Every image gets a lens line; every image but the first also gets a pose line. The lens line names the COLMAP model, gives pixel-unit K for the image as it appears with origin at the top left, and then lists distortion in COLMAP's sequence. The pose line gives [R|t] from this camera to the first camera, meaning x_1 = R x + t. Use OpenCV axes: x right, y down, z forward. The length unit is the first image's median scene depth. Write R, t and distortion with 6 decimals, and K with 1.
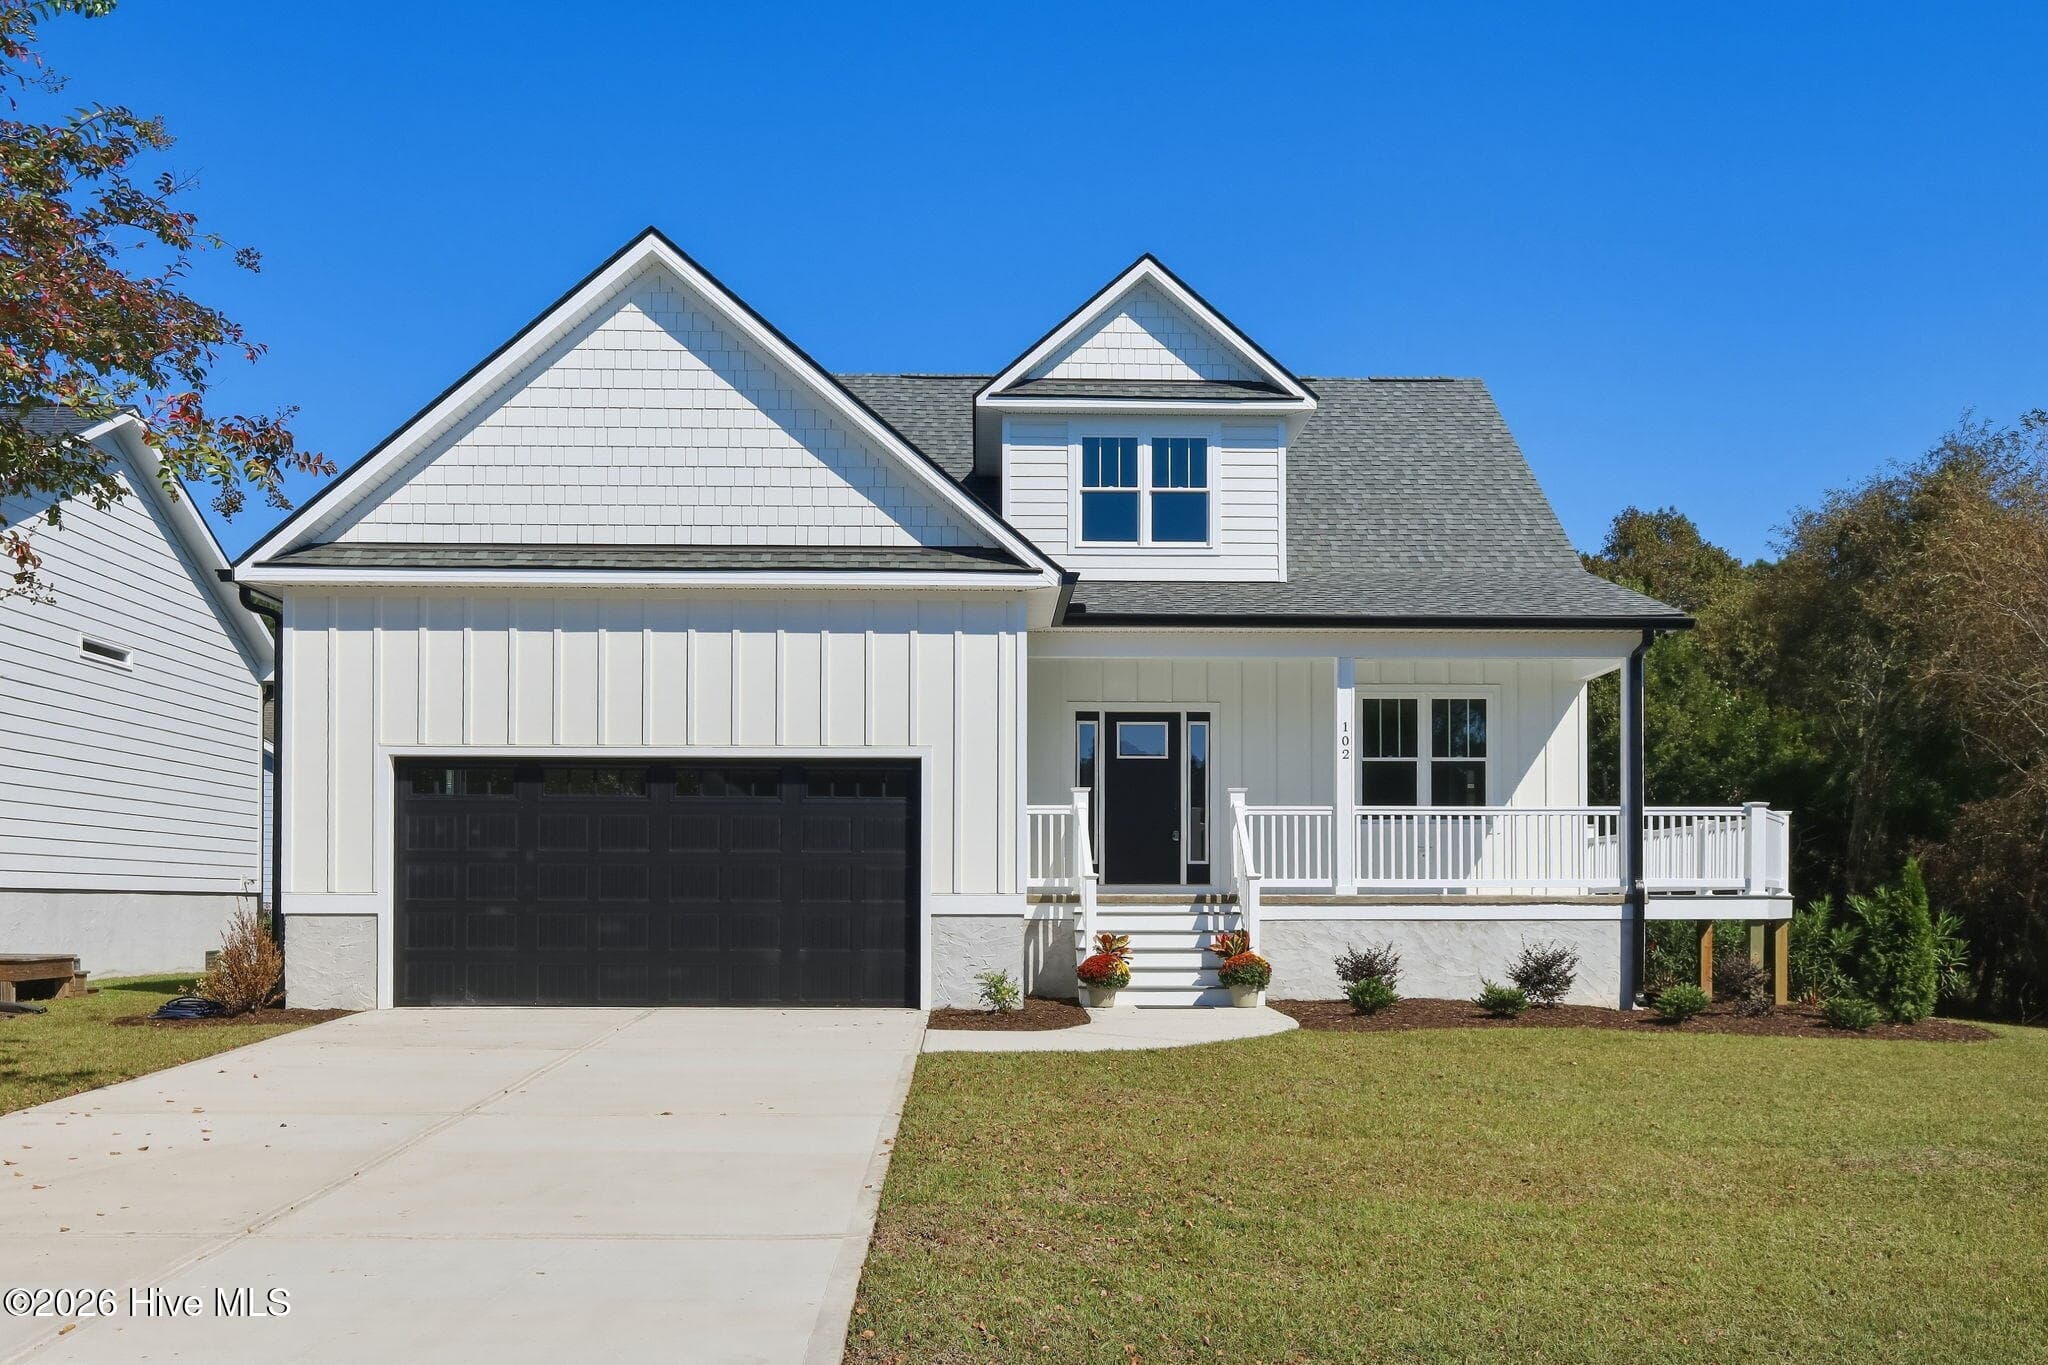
lens RADIAL K [[1746.2, 0, 1053.7], [0, 1746.2, 868.9], [0, 0, 1]] dist [0.007325, 0.001734]
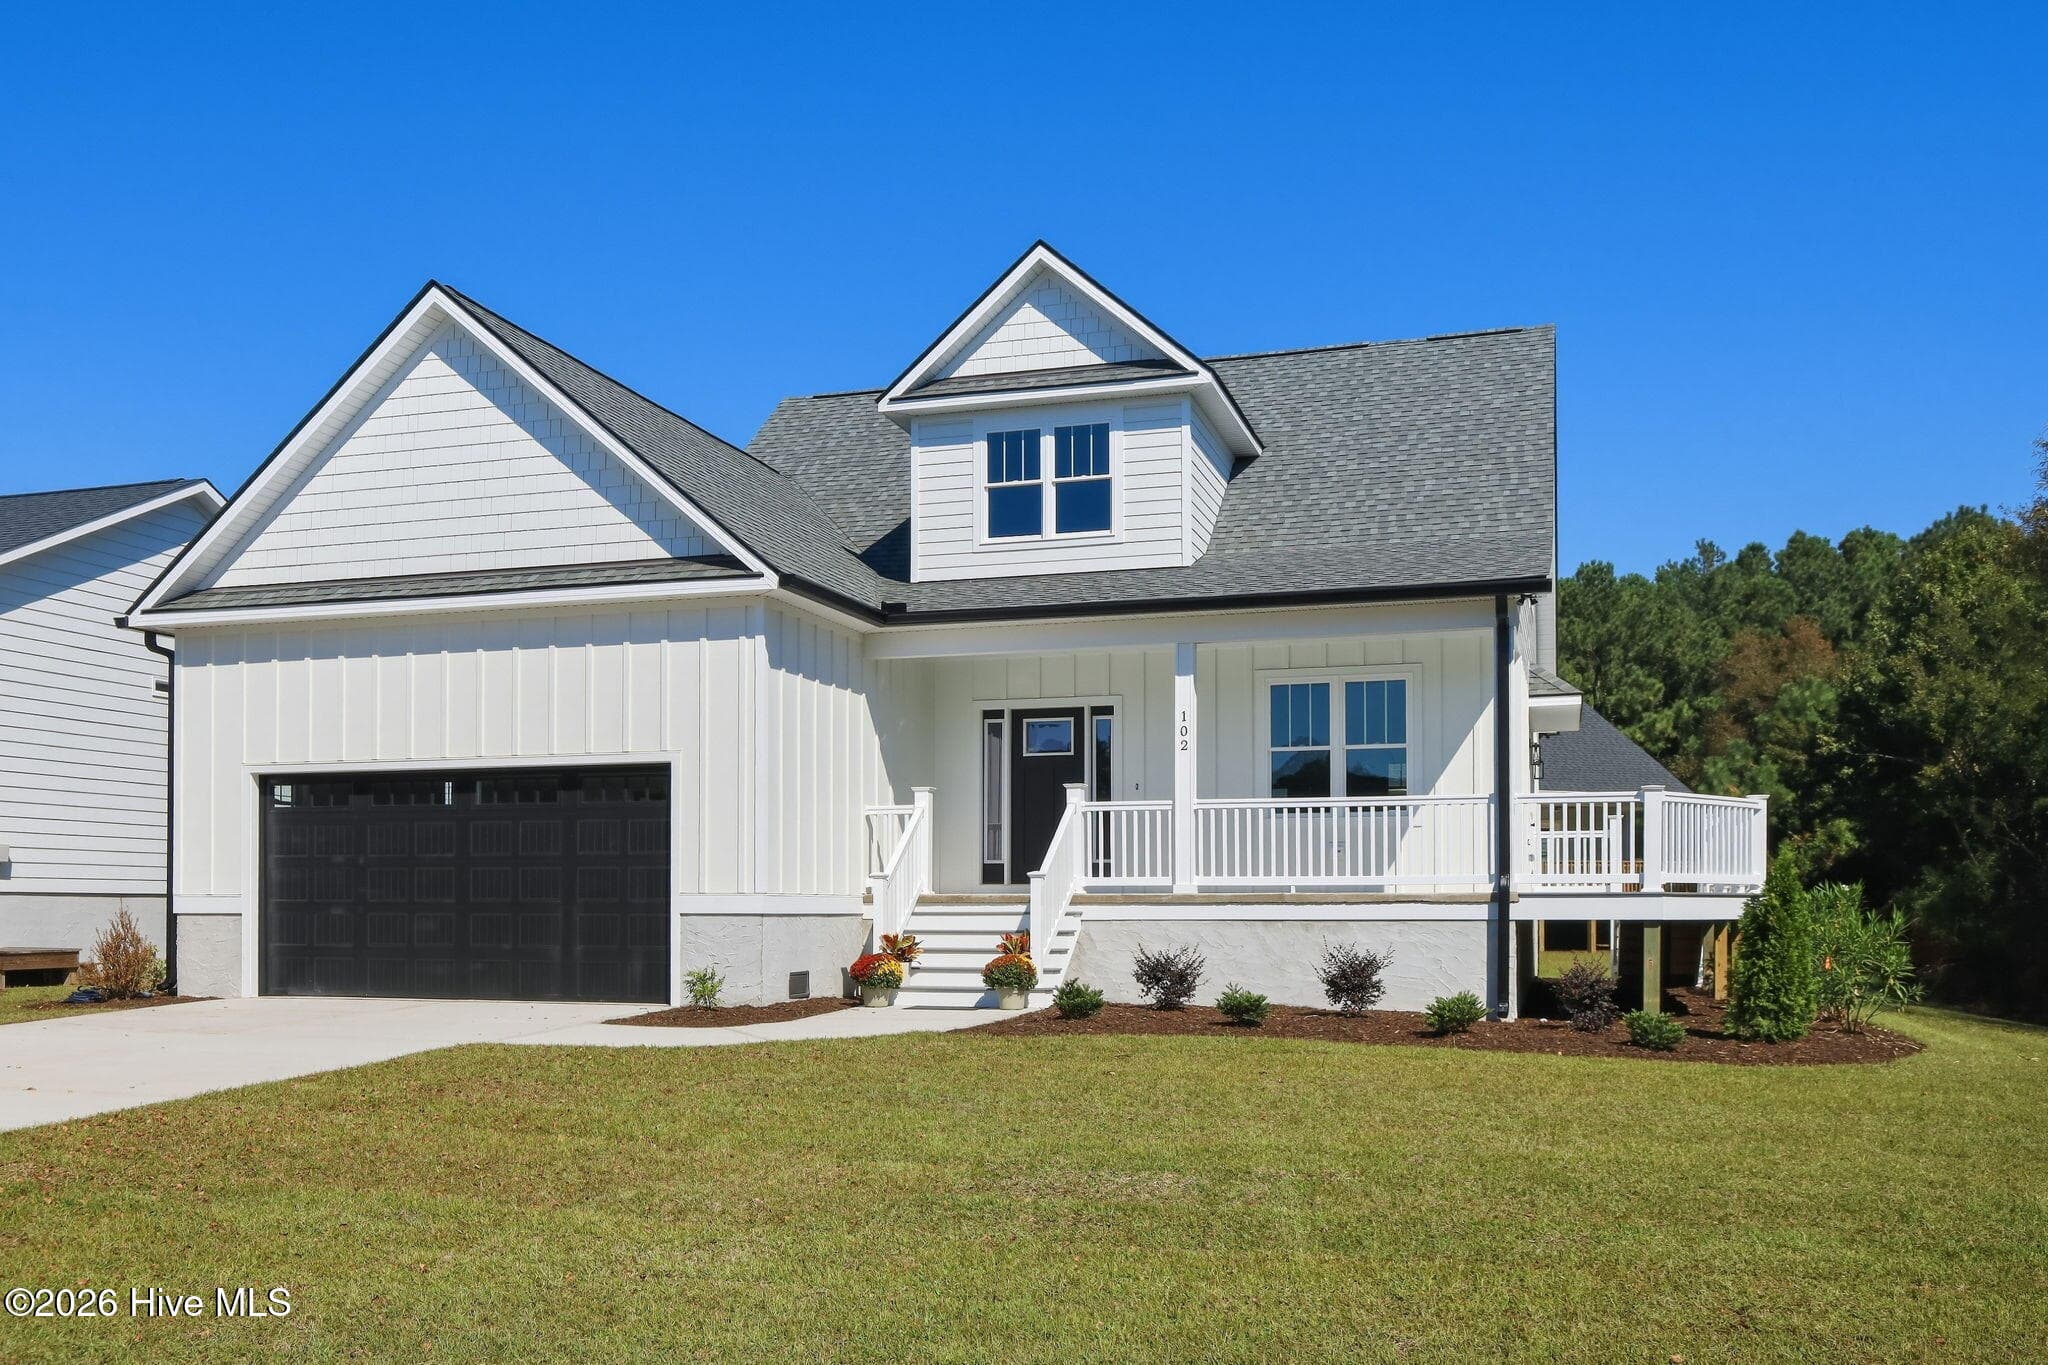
lens RADIAL K [[1746.2, 0, 1051.2], [0, 1746.2, 871.9], [0, 0, 1]] dist [0.007325, 0.001734]
pose [[0.946474, -0.008098, -0.322680, 0.403999], [0.007770, 0.999967, -0.002307, 0.004781], [0.322688, -0.000324, 0.946505, 0.080360]]
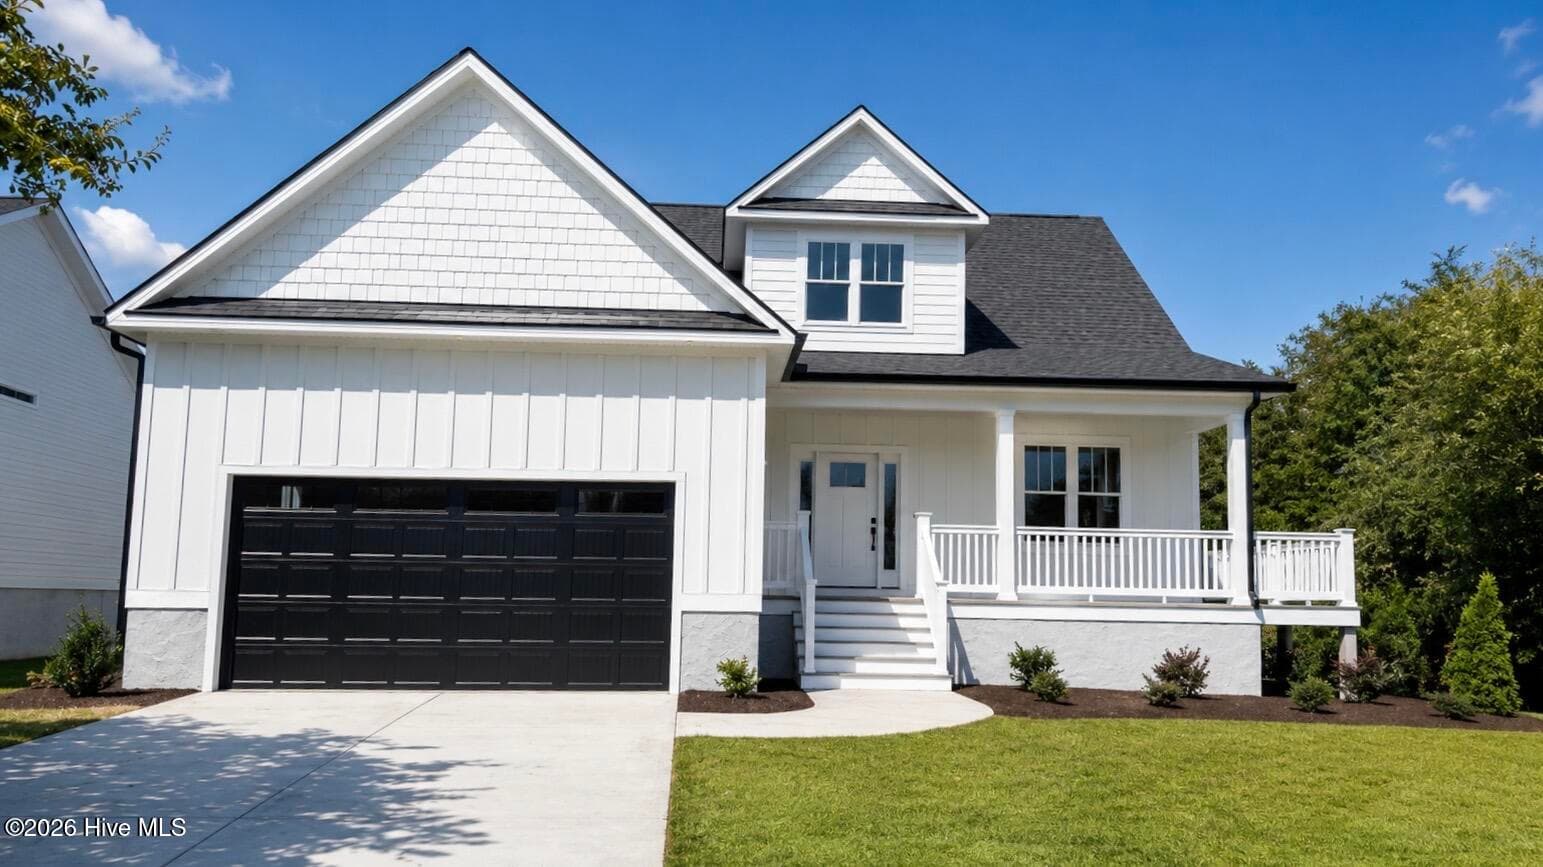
lens RADIAL K [[1132.4, 0, 779.3], [0, 1132.4, 465.2], [0, 0, 1]] dist [0.070014, -0.060855]
pose [[0.999829, 0.017470, 0.006062, -0.007737], [-0.016871, 0.996006, -0.087673, -0.006169], [-0.007569, 0.087555, 0.996131, 0.184053]]
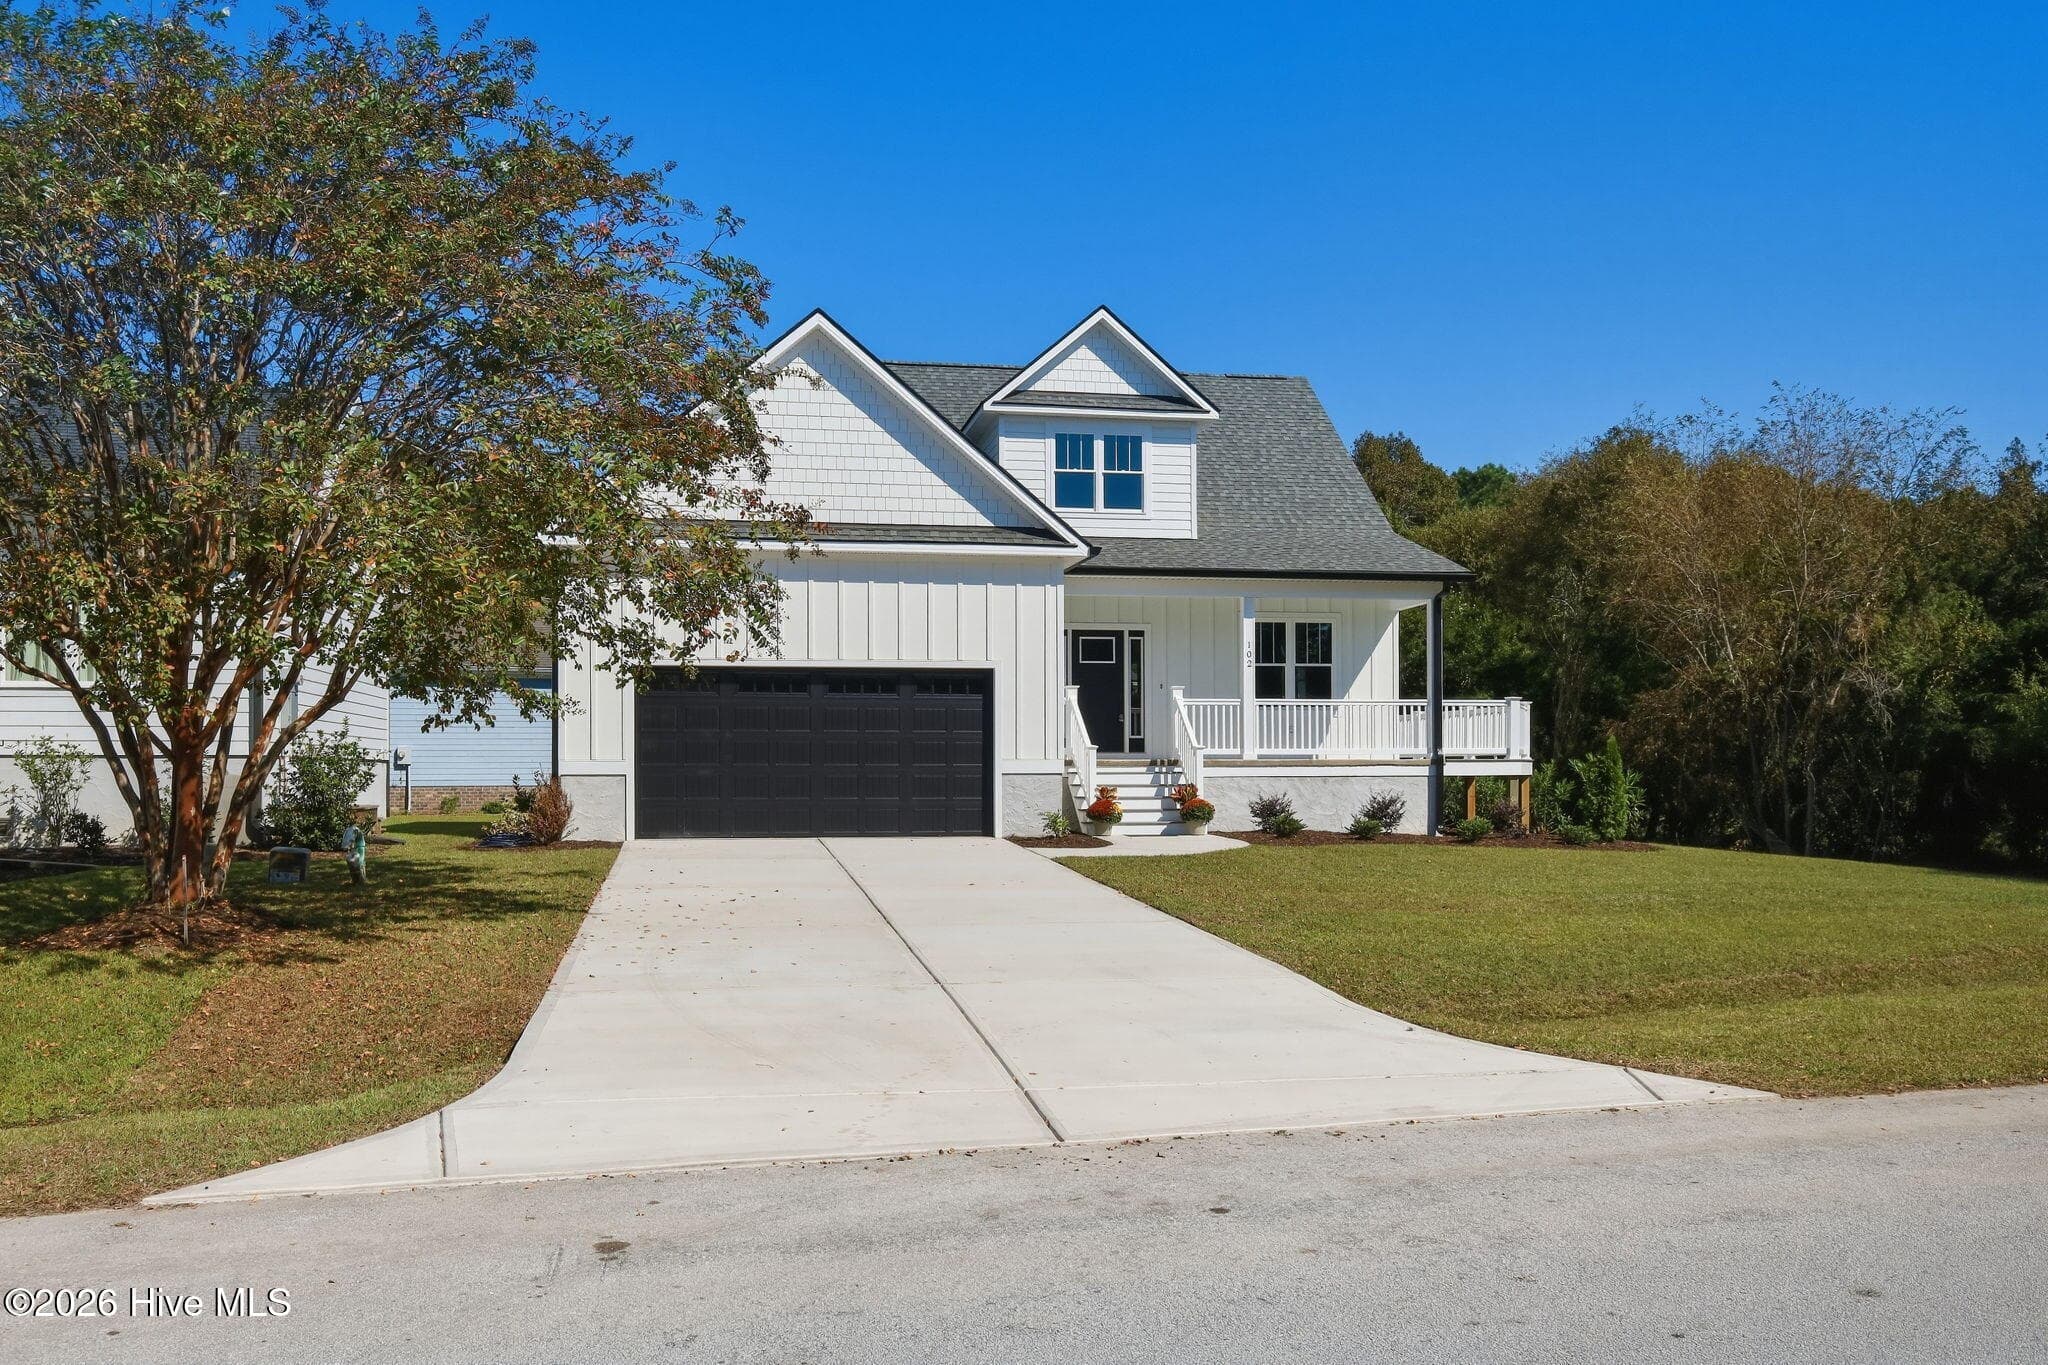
lens RADIAL K [[1709.5, 0, 1064.8], [0, 1709.5, 741.6], [0, 0, 1]] dist [0.020761, 0.003872]
pose [[0.986402, -0.001059, 0.164345, -0.220732], [0.000398, 0.999992, 0.004058, -0.006162], [-0.164348, -0.003937, 0.986395, -0.387530]]
